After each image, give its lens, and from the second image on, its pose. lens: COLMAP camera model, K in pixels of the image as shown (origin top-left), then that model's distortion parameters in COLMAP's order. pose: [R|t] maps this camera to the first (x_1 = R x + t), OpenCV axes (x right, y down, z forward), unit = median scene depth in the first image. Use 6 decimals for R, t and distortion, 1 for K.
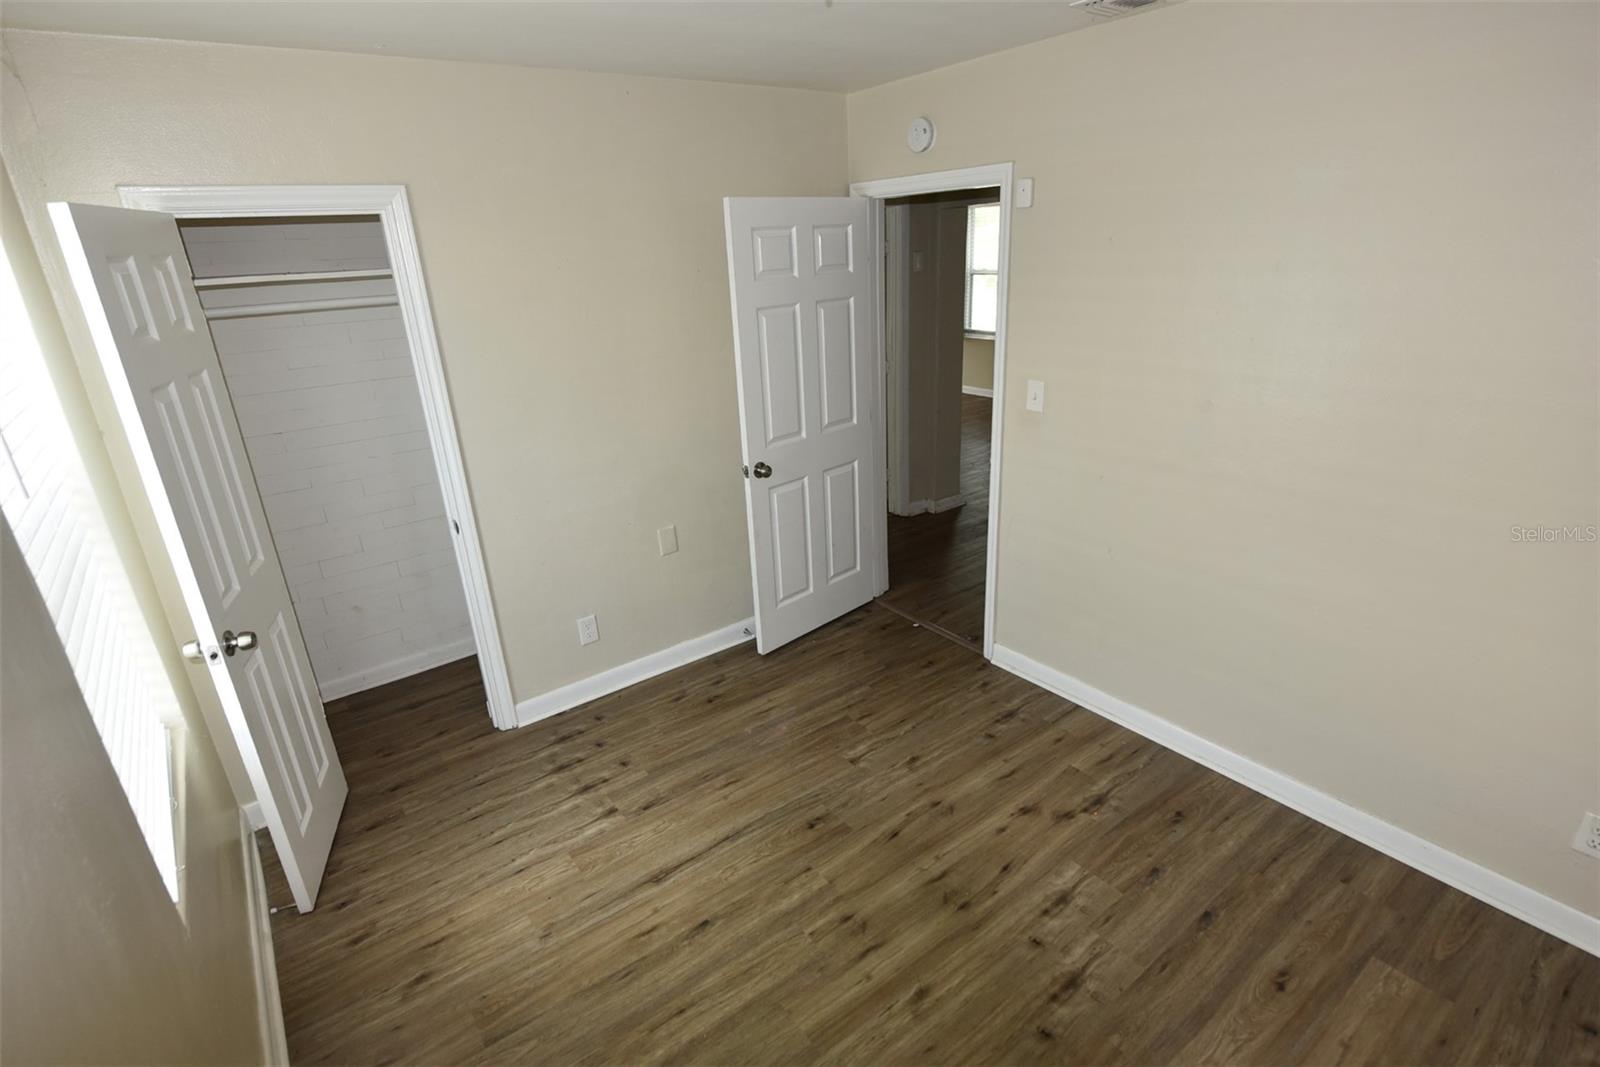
lens RADIAL K [[782.9, 0, 803.6], [0, 782.9, 530.7], [0, 0, 1]] dist [-0.002106, 0.000200]
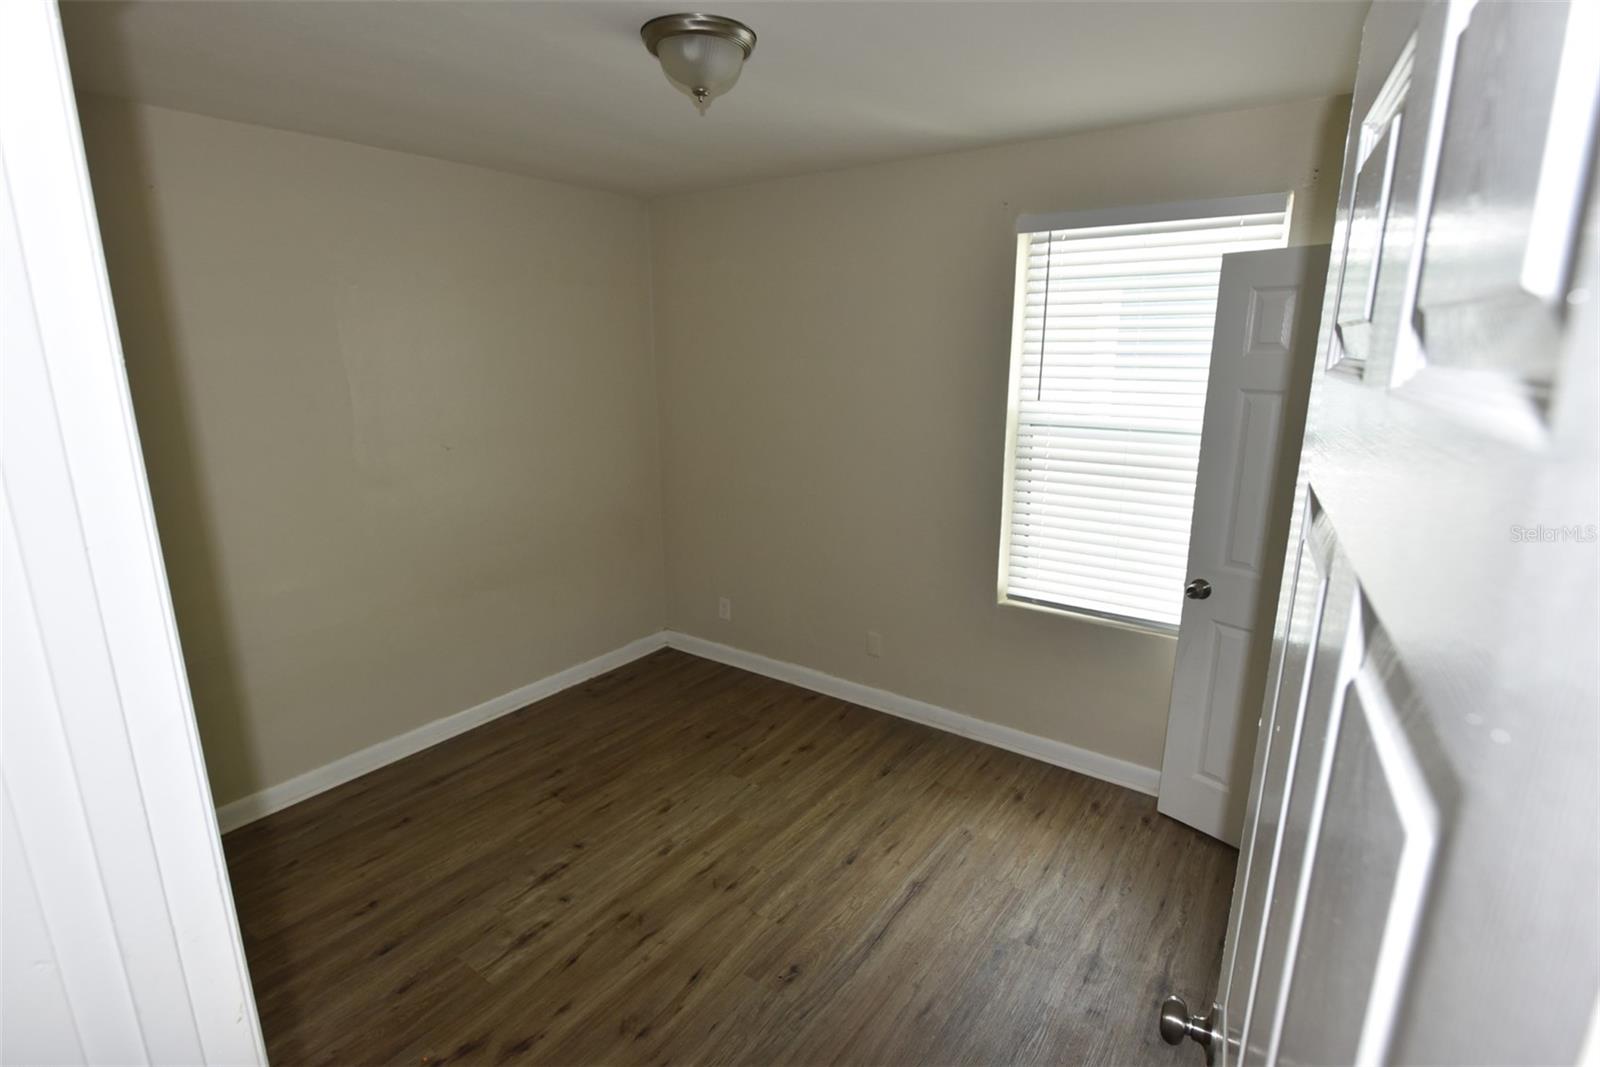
lens RADIAL K [[782.9, 0, 806.6], [0, 782.9, 530.1], [0, 0, 1]] dist [-0.002106, 0.000200]
pose [[-0.953100, 0.113716, -0.280481, 0.203380], [-0.064322, 0.829453, 0.554861, -0.546158], [0.295743, 0.546879, -0.783237, 1.590857]]
